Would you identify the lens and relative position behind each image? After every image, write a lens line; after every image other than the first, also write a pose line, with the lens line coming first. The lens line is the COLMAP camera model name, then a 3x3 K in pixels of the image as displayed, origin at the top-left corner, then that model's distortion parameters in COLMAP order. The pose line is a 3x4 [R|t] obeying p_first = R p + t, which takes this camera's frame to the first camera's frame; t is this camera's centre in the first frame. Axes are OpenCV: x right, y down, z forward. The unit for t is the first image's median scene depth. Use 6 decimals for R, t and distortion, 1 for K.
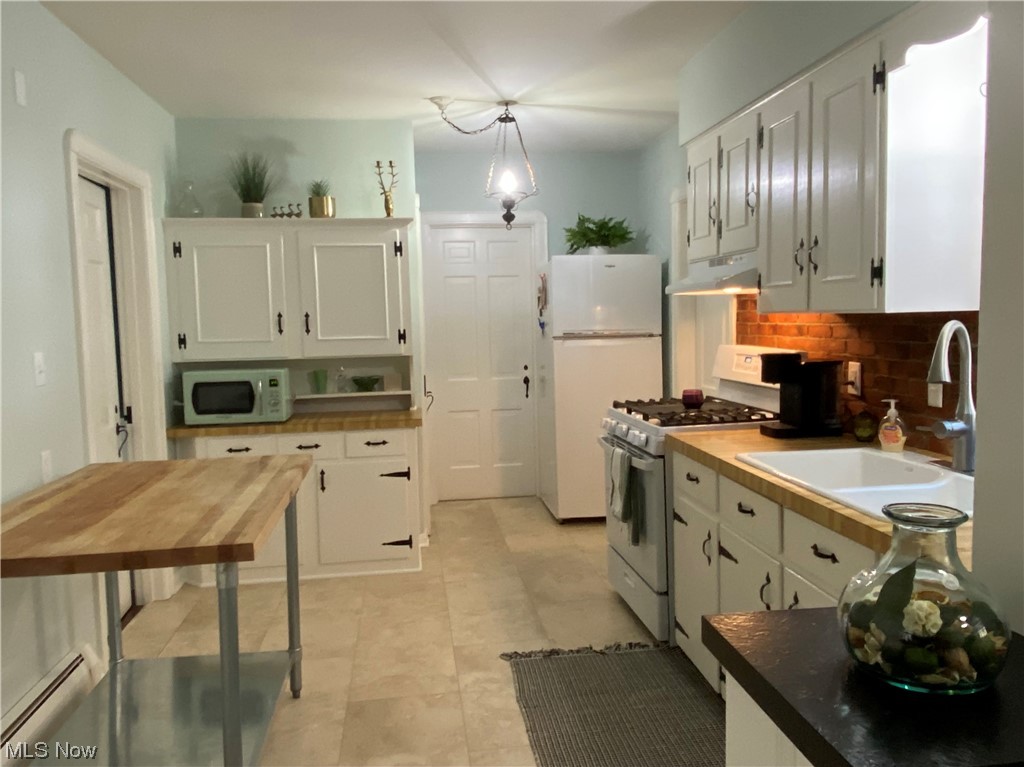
lens RADIAL K [[796.4, 0, 512.0], [0, 796.4, 383.5], [0, 0, 1]] dist [-0.000747, -0.001150]
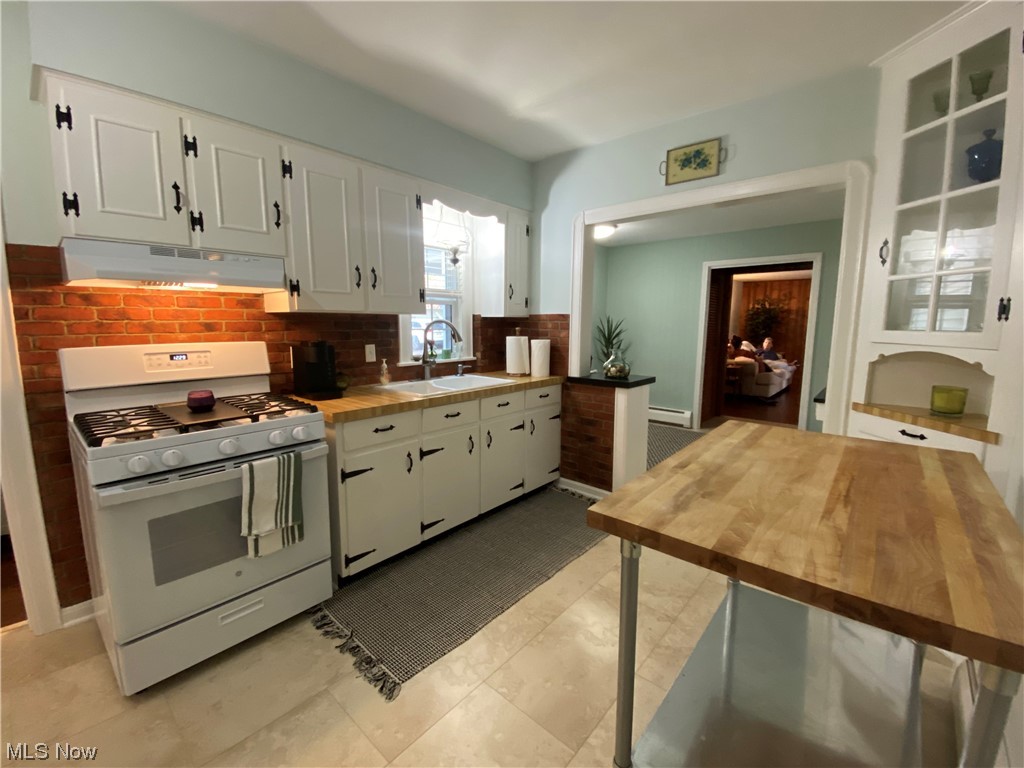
lens RADIAL K [[435.9, 0, 512.0], [0, 435.9, 384.0], [0, 0, 1]] dist [0.001167, 0.000005]
pose [[-0.663503, -0.078661, 0.744027, -0.458925], [0.080439, 0.981193, 0.175469, -0.069155], [-0.743837, 0.176273, -0.644697, 1.244775]]
